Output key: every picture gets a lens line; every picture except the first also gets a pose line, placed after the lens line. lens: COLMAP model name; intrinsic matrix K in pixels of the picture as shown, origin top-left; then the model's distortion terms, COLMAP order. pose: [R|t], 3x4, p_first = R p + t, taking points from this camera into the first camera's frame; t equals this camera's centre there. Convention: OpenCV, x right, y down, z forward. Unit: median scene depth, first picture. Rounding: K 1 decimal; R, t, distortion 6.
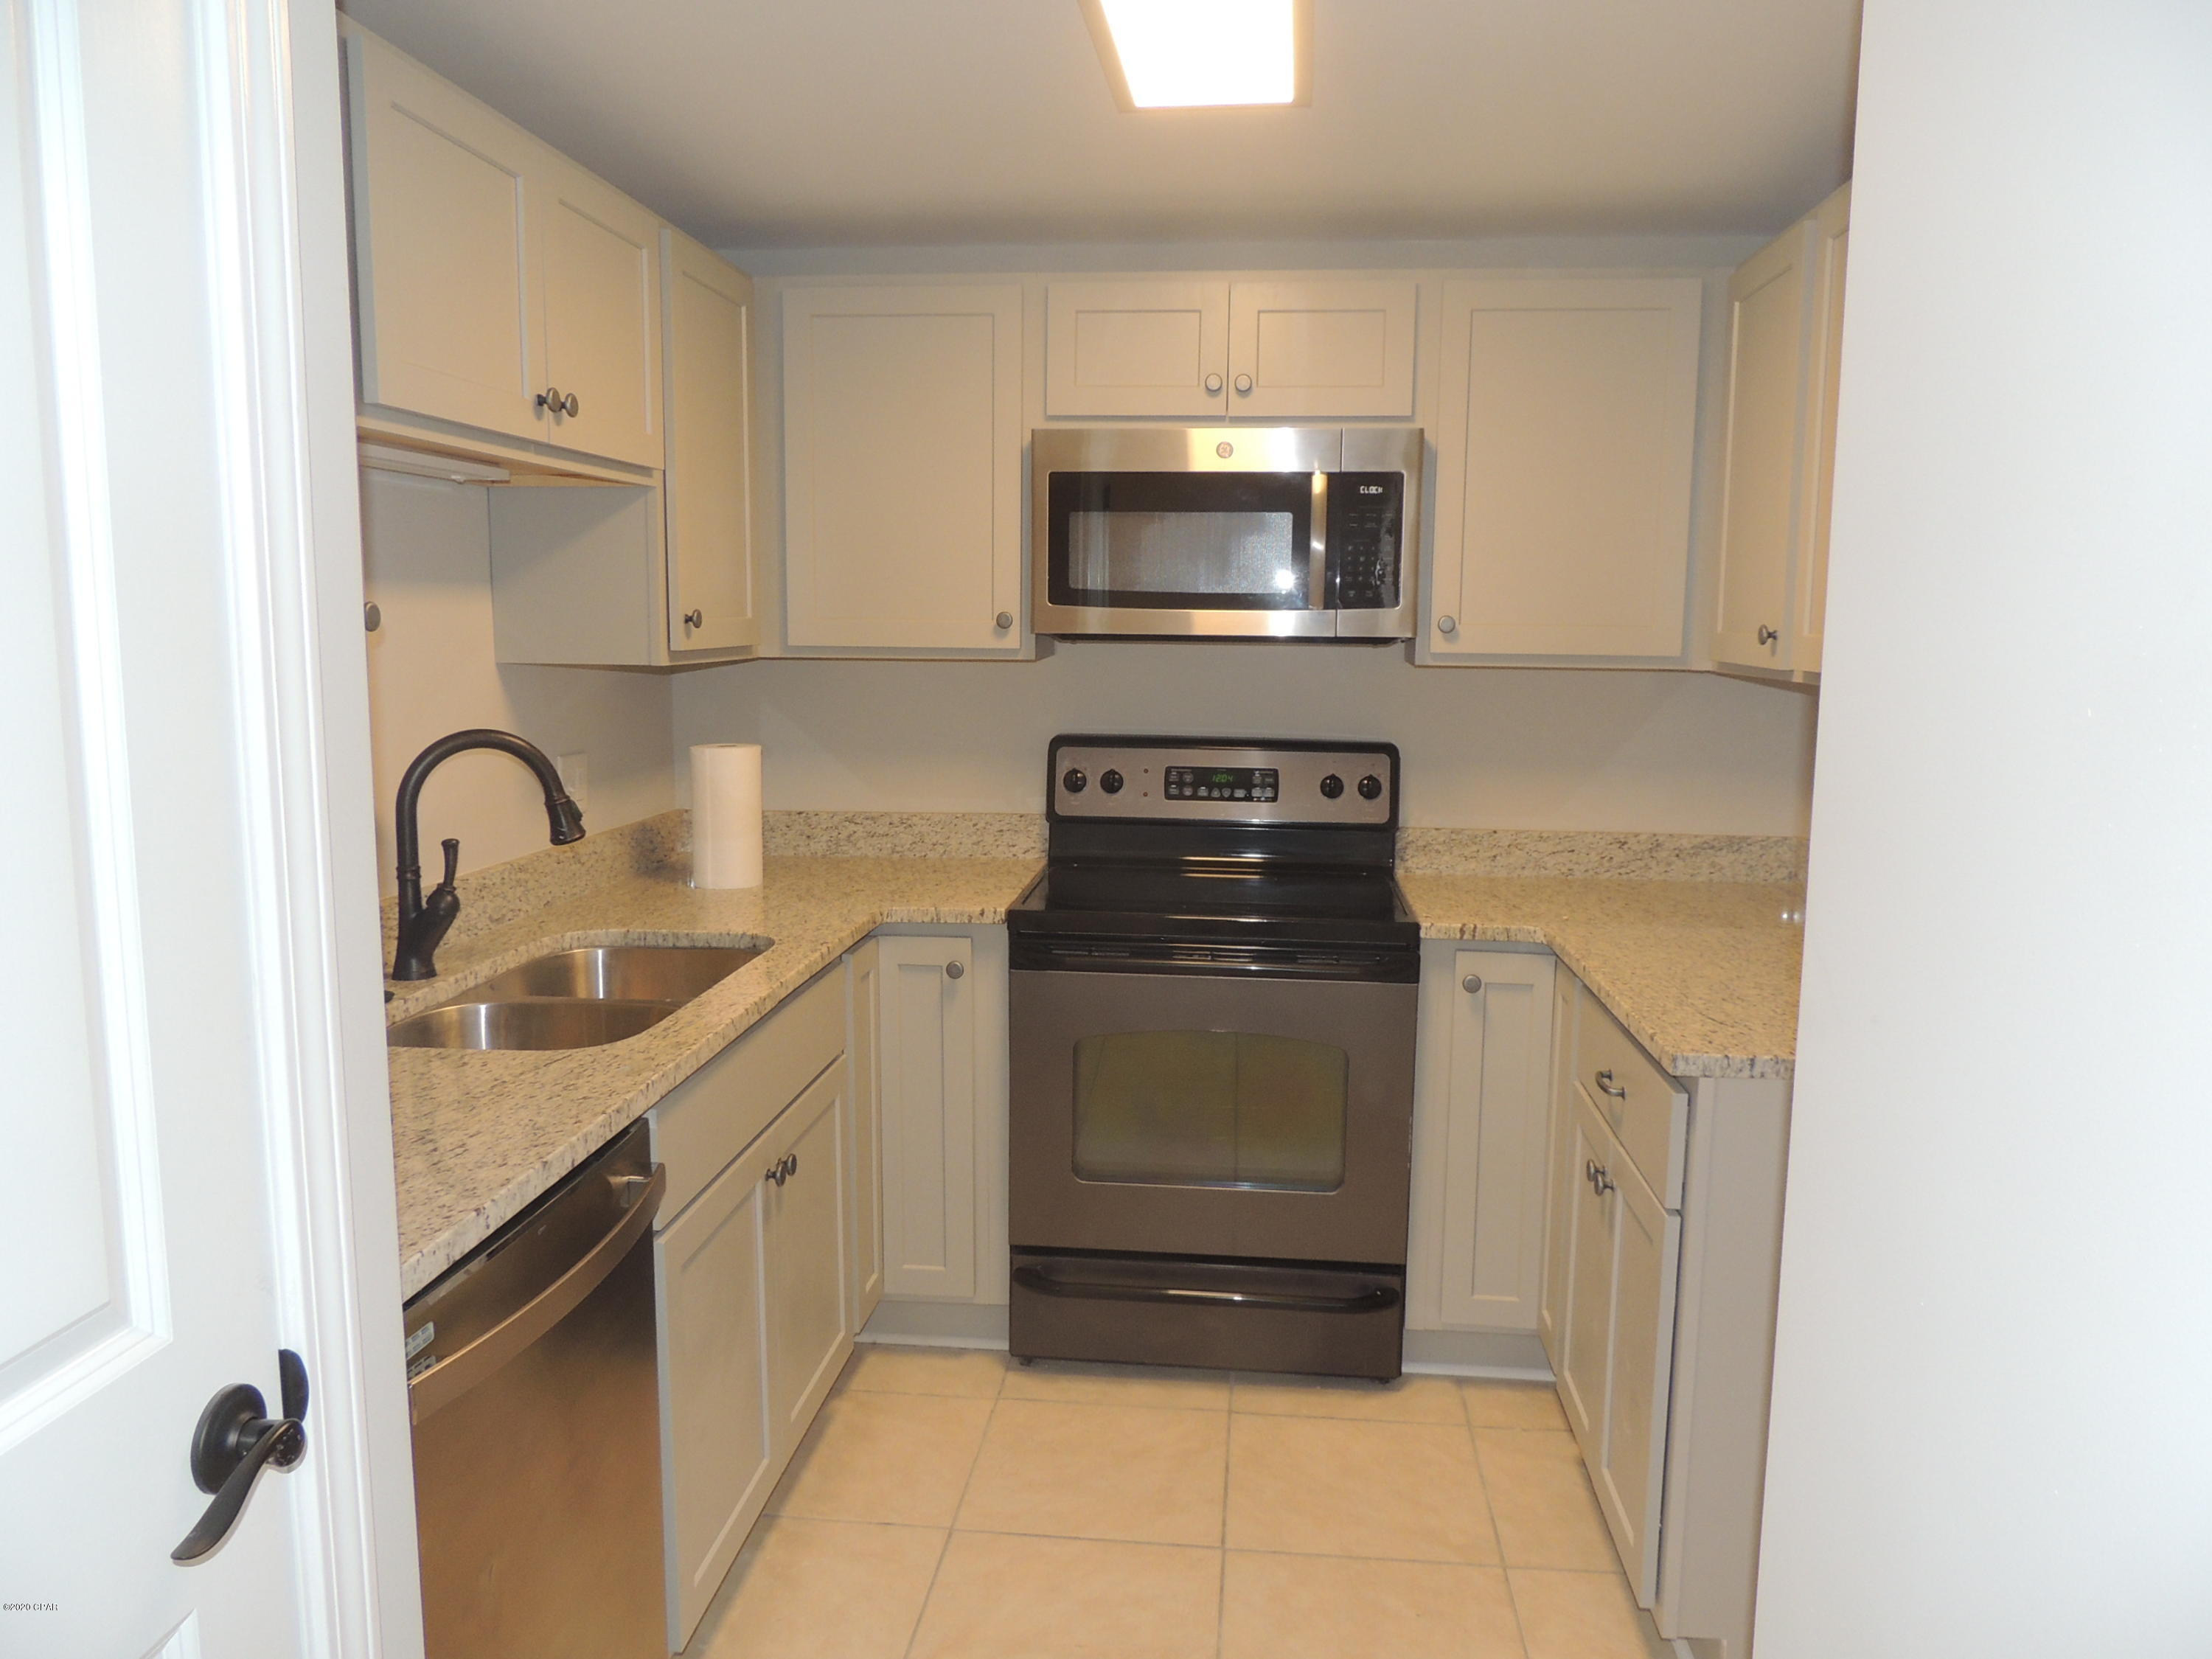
lens RADIAL K [[1565.2, 0, 1116.2], [0, 1565.2, 832.1], [0, 0, 1]] dist [0.002114, 0.007400]
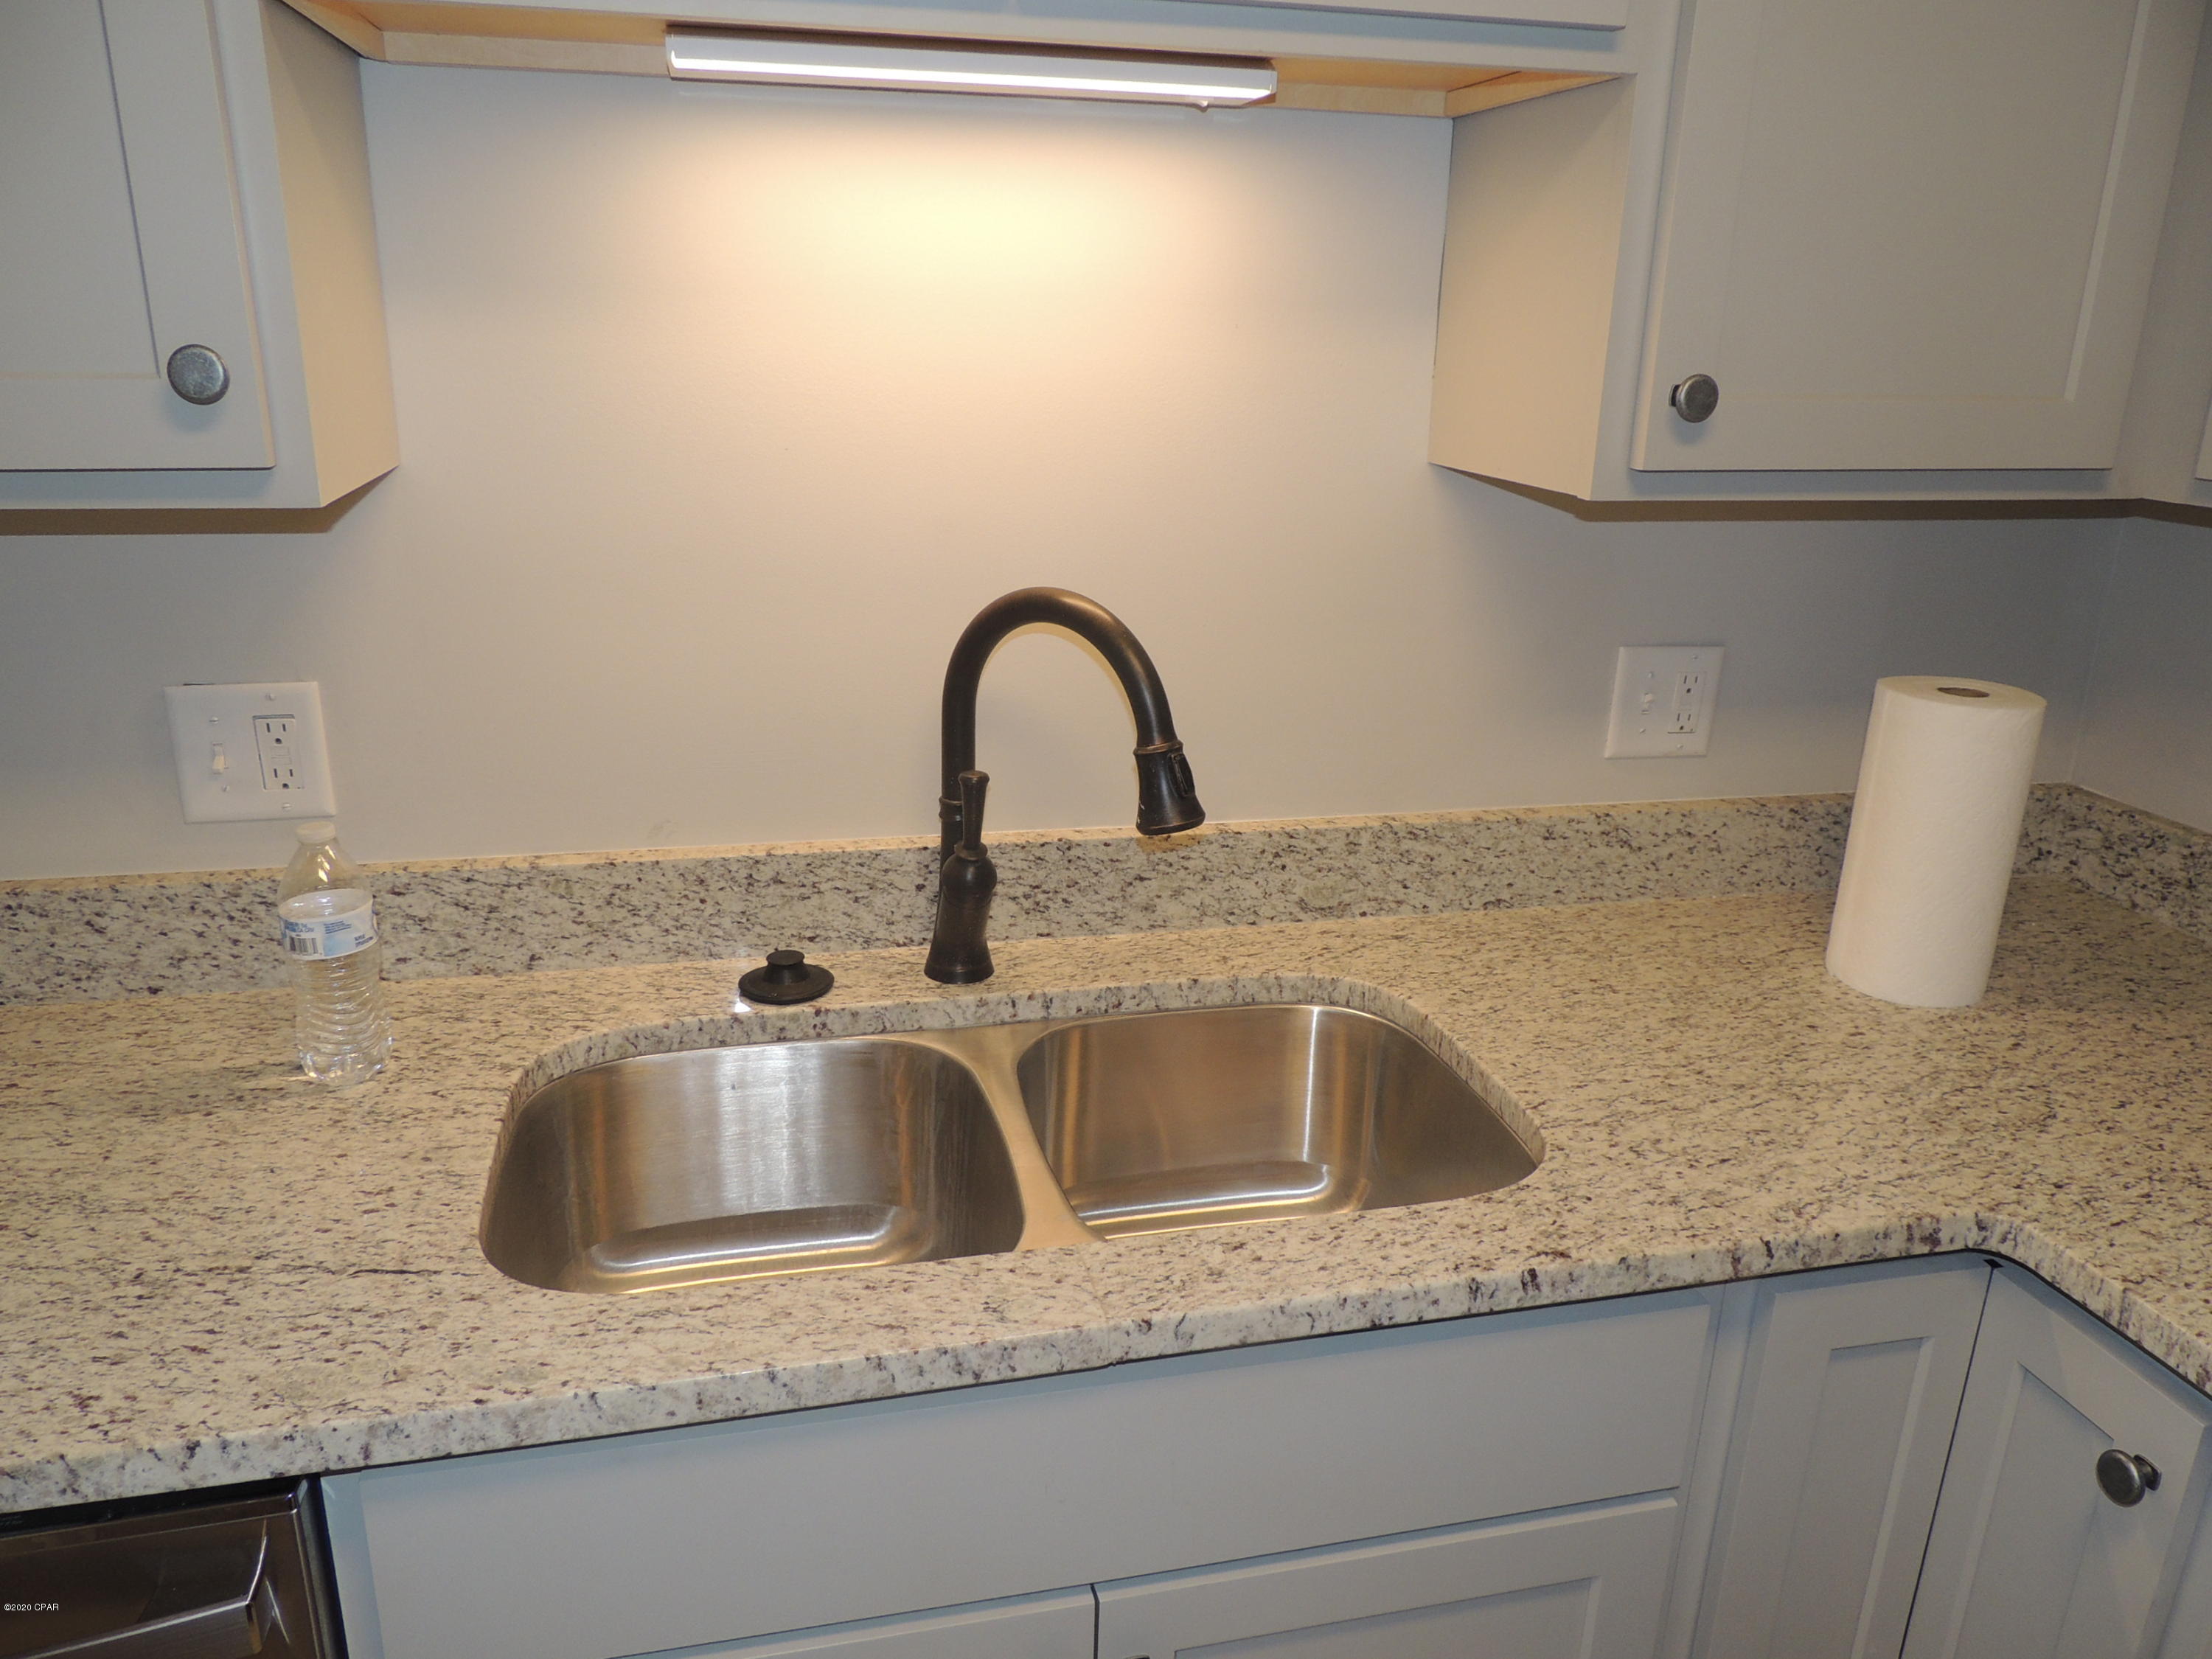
lens RADIAL K [[1565.2, 0, 1116.2], [0, 1565.2, 832.1], [0, 0, 1]] dist [0.002114, 0.007400]
pose [[0.313564, 0.294707, -0.902677, 0.106032], [-0.138332, 0.954655, 0.263625, -0.118500], [0.939437, 0.042206, 0.340113, 0.740959]]
